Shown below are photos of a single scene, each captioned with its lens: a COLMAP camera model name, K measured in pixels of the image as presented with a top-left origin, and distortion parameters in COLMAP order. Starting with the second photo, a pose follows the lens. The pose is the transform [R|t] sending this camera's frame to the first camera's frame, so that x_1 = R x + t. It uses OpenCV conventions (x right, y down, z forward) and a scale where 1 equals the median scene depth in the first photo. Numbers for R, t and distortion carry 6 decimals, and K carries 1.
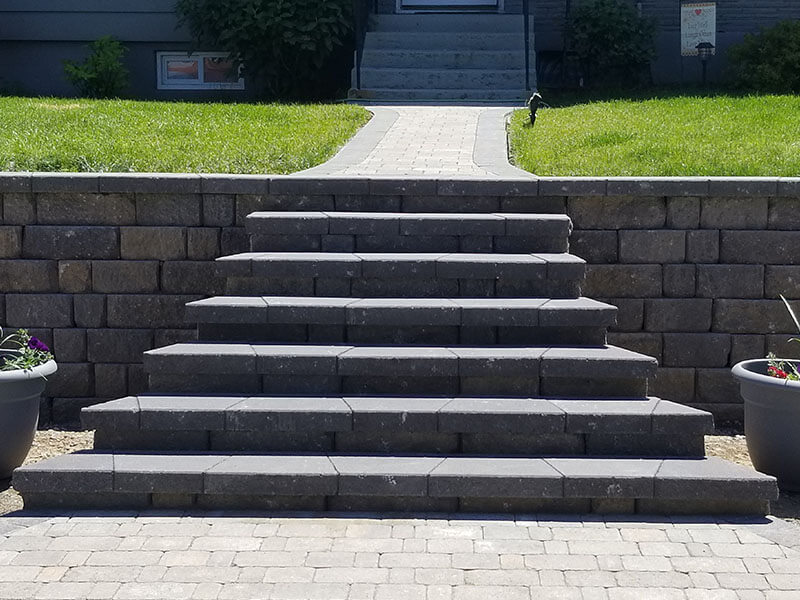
lens RADIAL K [[1740.5, 0, 400.0], [0, 1740.5, 300.0], [0, 0, 1]] dist [0.027196, 0.036080]
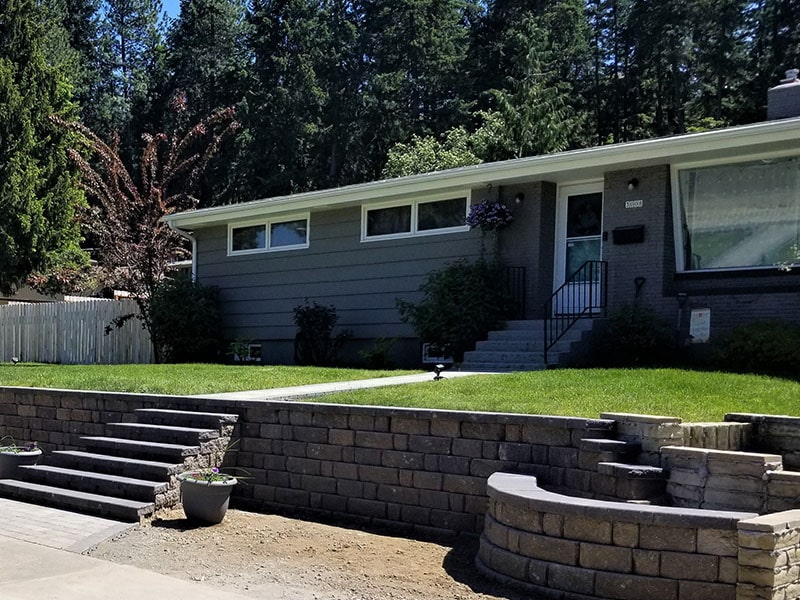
lens RADIAL K [[1740.5, 0, 400.0], [0, 1740.5, 300.0], [0, 0, 1]] dist [0.027196, 0.036080]
pose [[0.555444, -0.025592, -0.831160, 1.981678], [-0.102836, 0.989740, -0.099198, 0.006968], [0.825170, 0.140572, 0.547114, -0.120371]]
